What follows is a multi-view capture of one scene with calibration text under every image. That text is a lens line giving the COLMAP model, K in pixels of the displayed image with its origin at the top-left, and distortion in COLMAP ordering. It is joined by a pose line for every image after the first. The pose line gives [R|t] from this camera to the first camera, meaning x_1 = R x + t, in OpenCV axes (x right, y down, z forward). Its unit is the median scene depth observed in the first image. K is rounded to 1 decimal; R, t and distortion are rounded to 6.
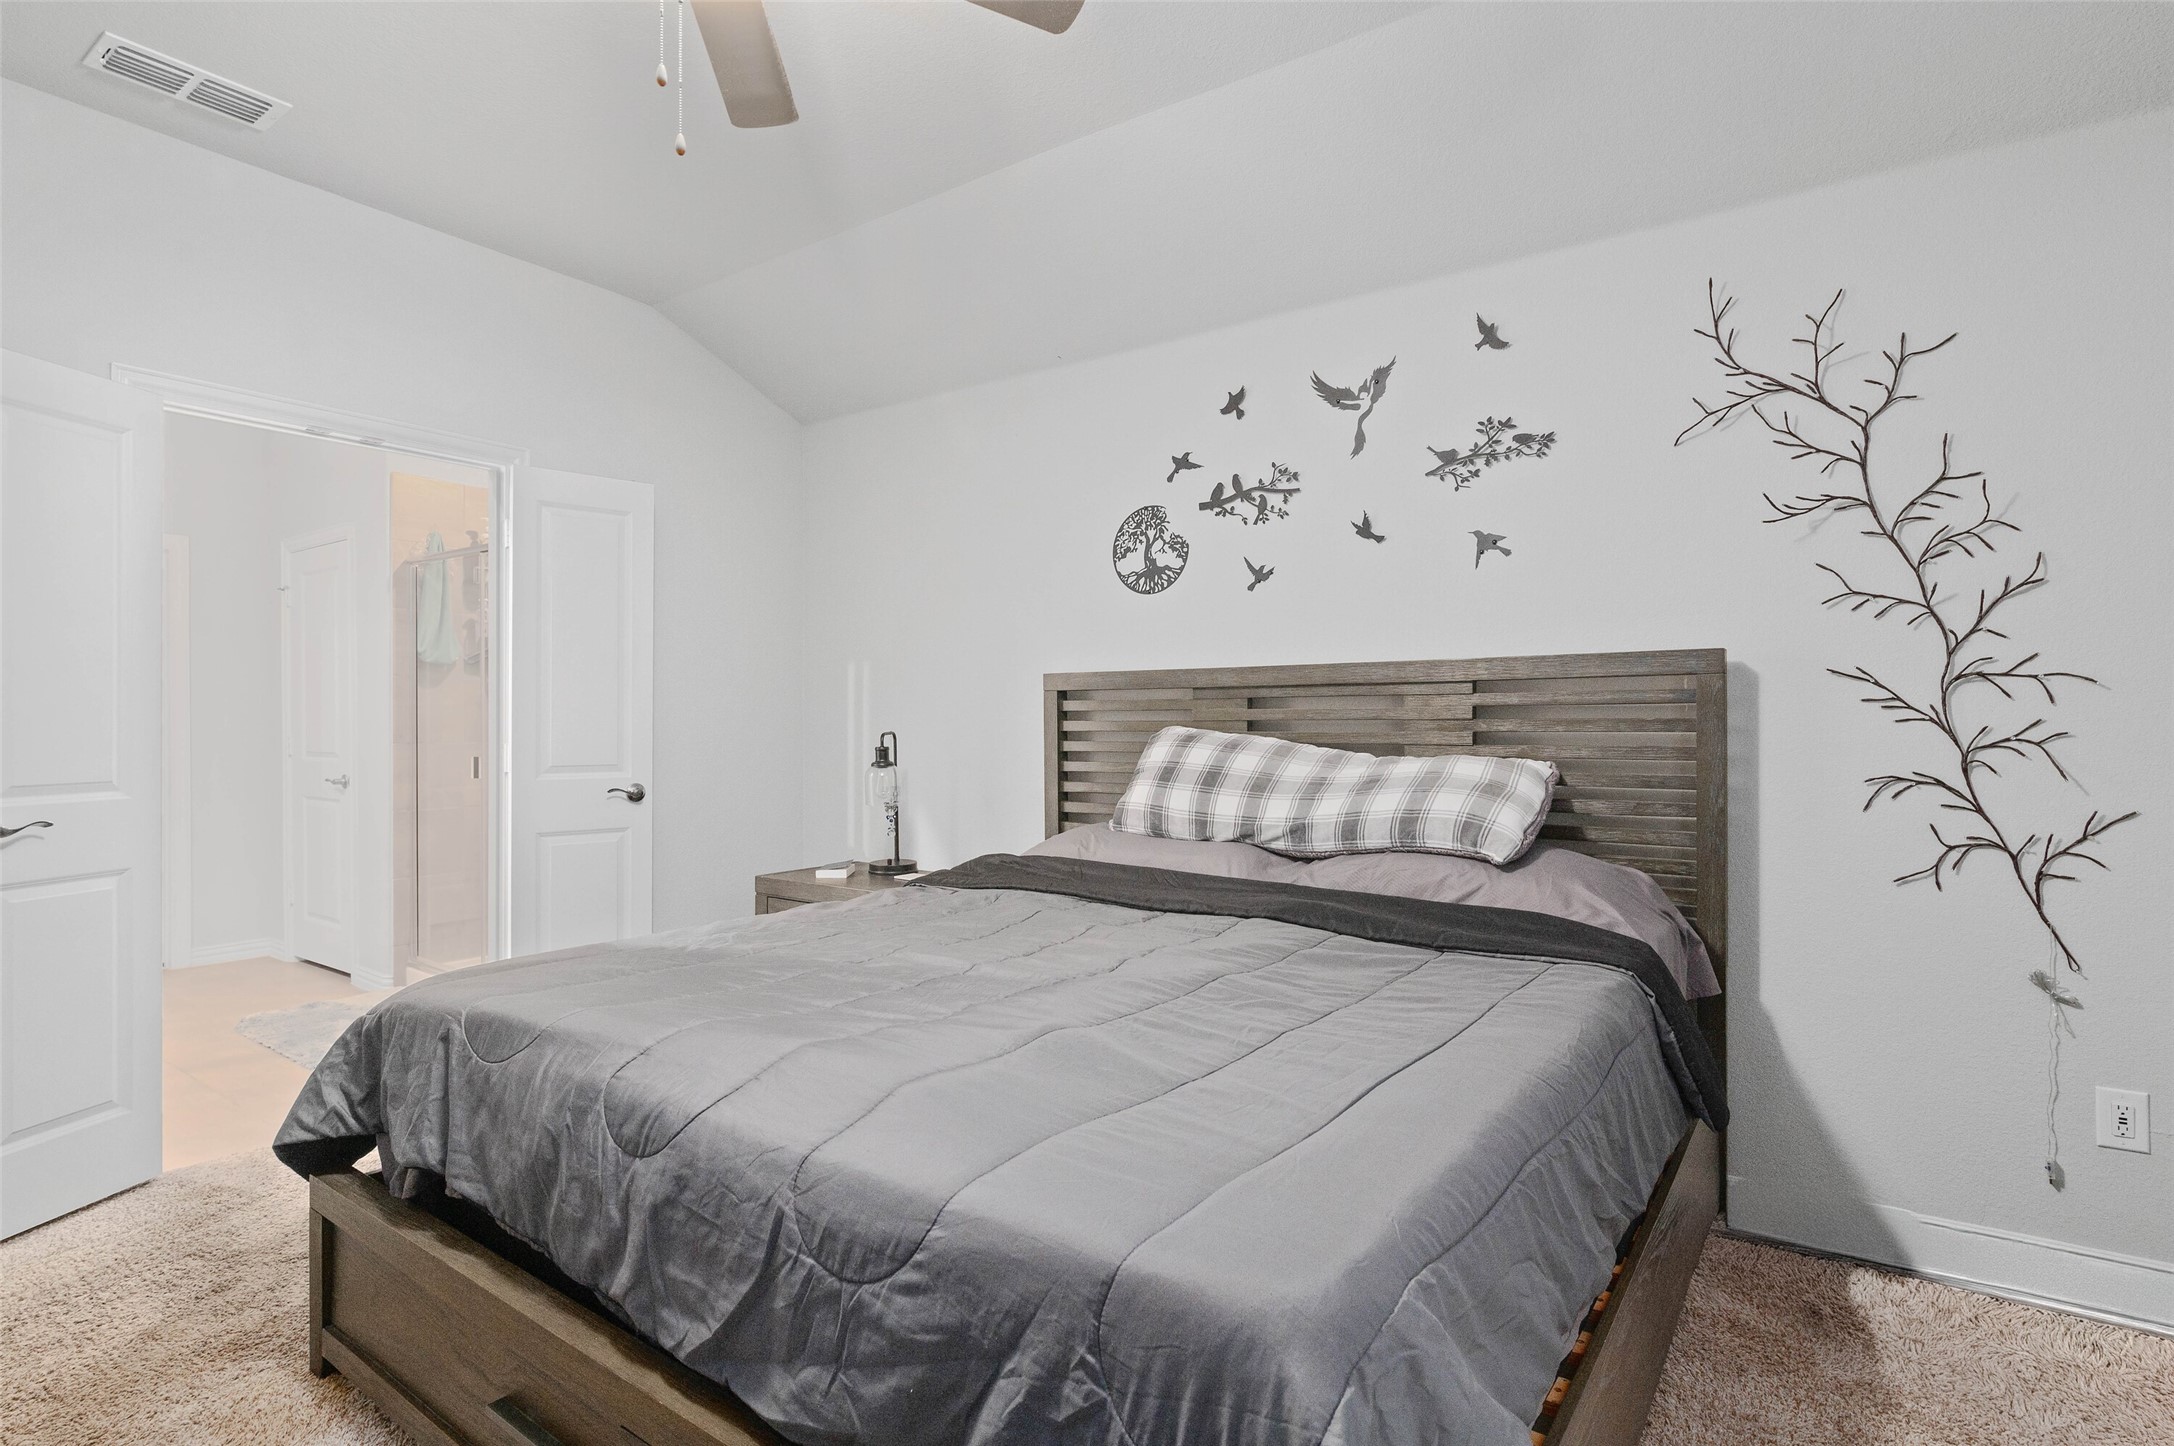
lens RADIAL K [[1034.9, 0, 1076.7], [0, 1034.9, 726.4], [0, 0, 1]] dist [-0.009067, 0.002516]
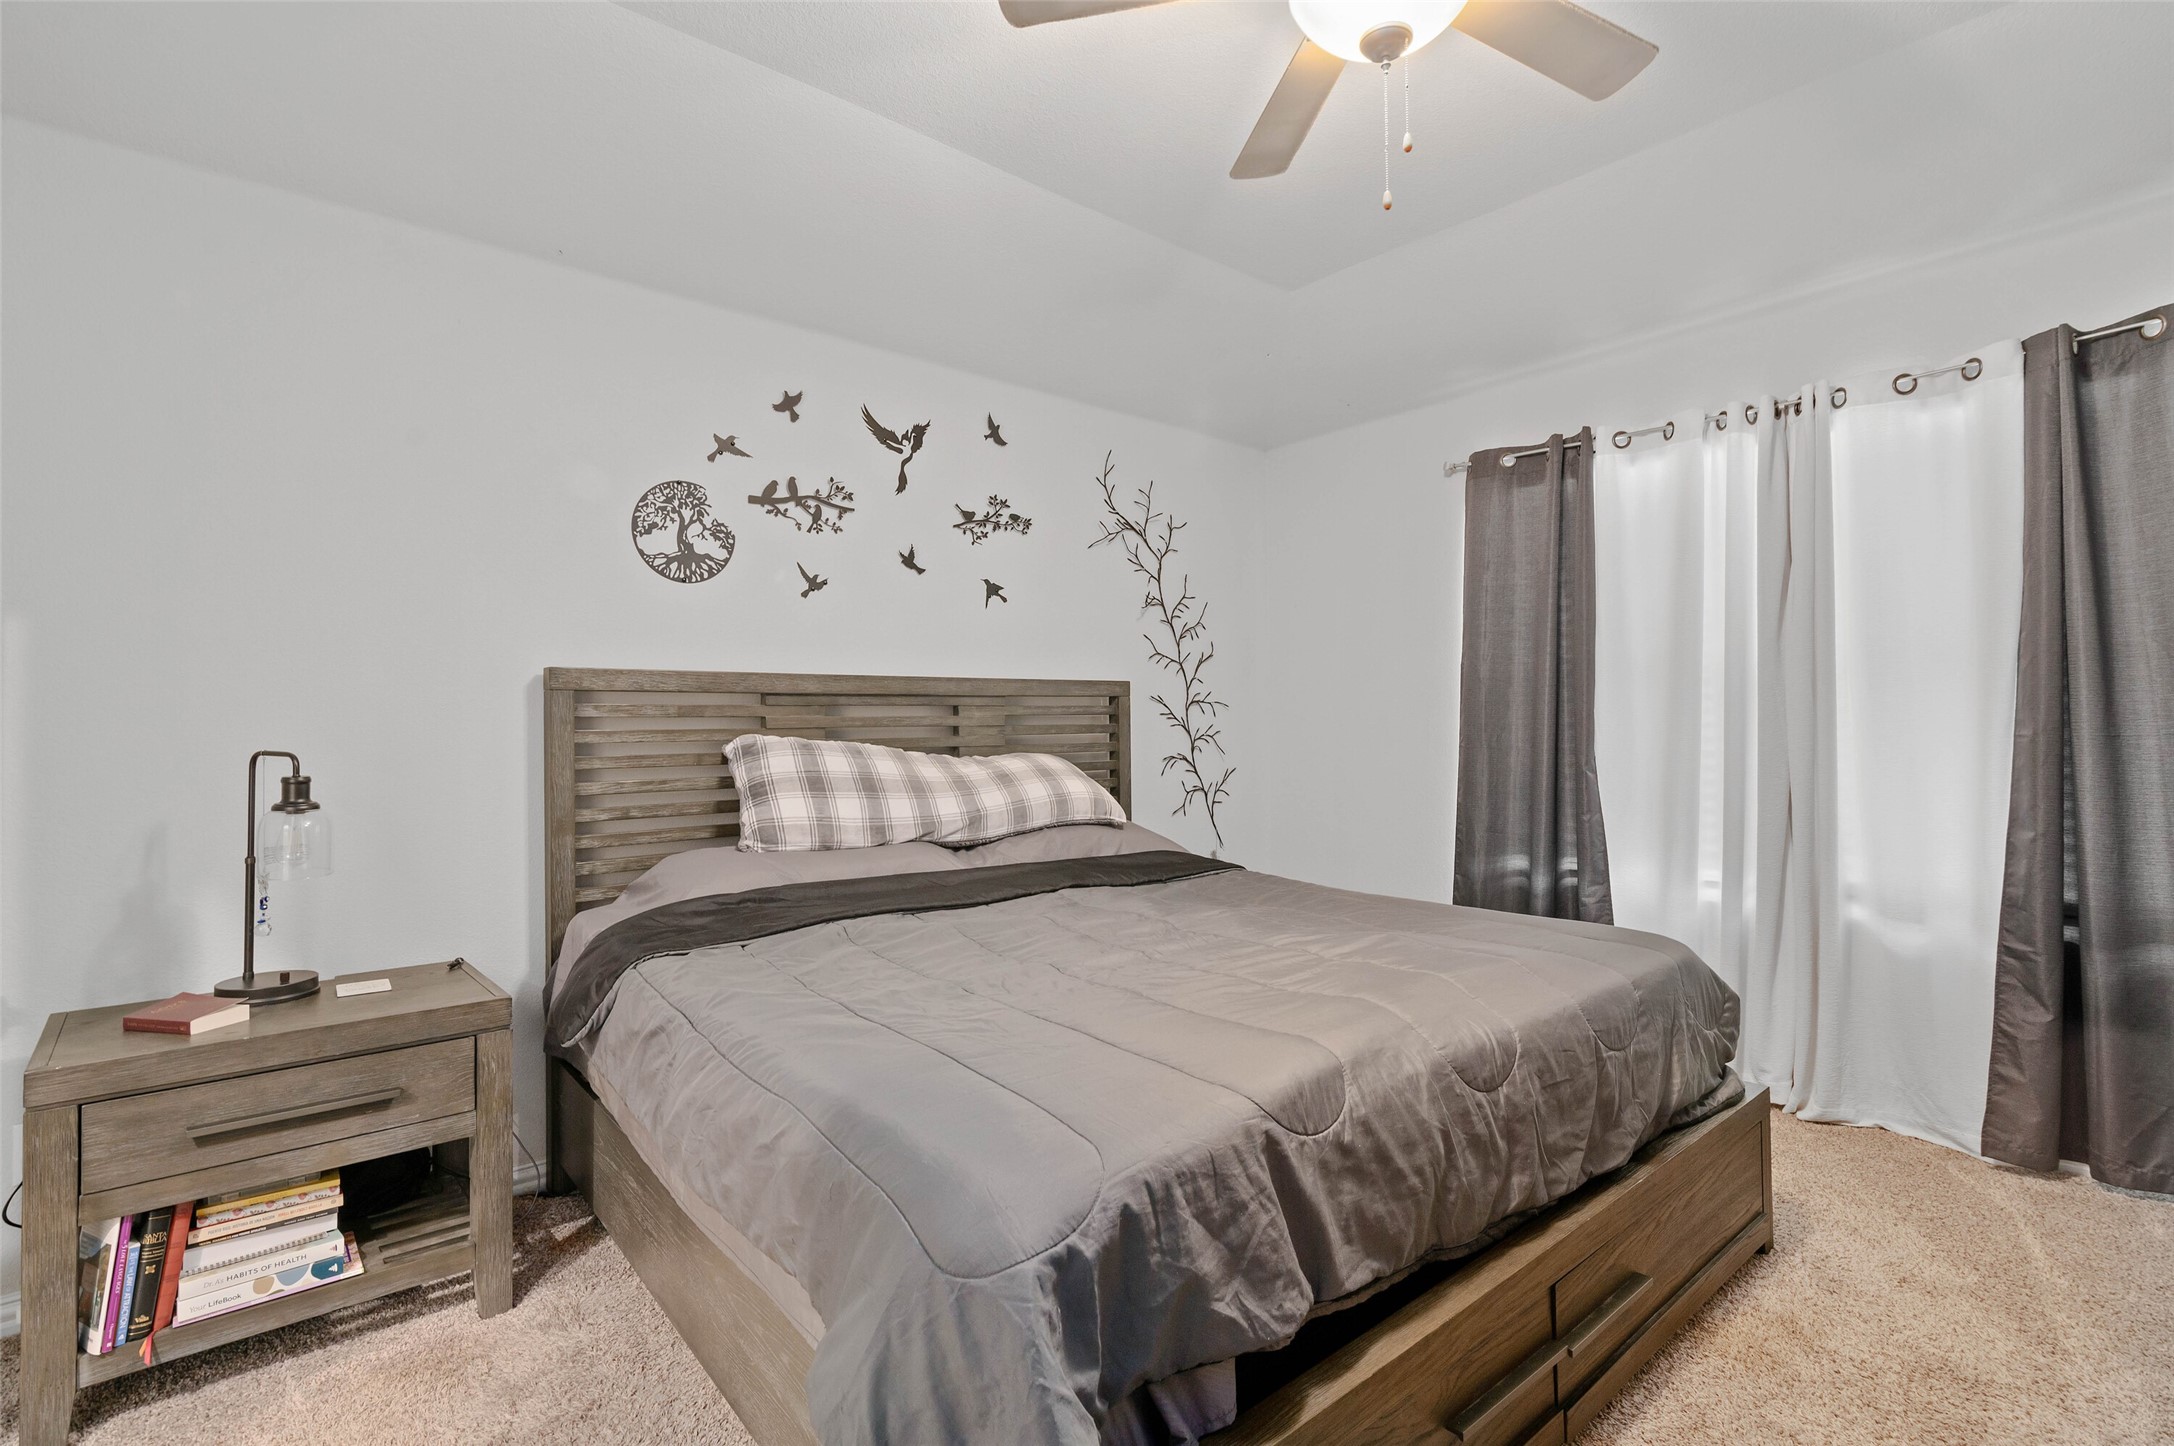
lens RADIAL K [[1034.9, 0, 1076.0], [0, 1034.9, 715.8], [0, 0, 1]] dist [-0.009067, 0.002516]
pose [[0.255687, 0.008847, 0.966719, -0.773384], [0.013611, 0.999826, -0.012749, -0.001201], [-0.966664, 0.016418, 0.255522, 0.527043]]
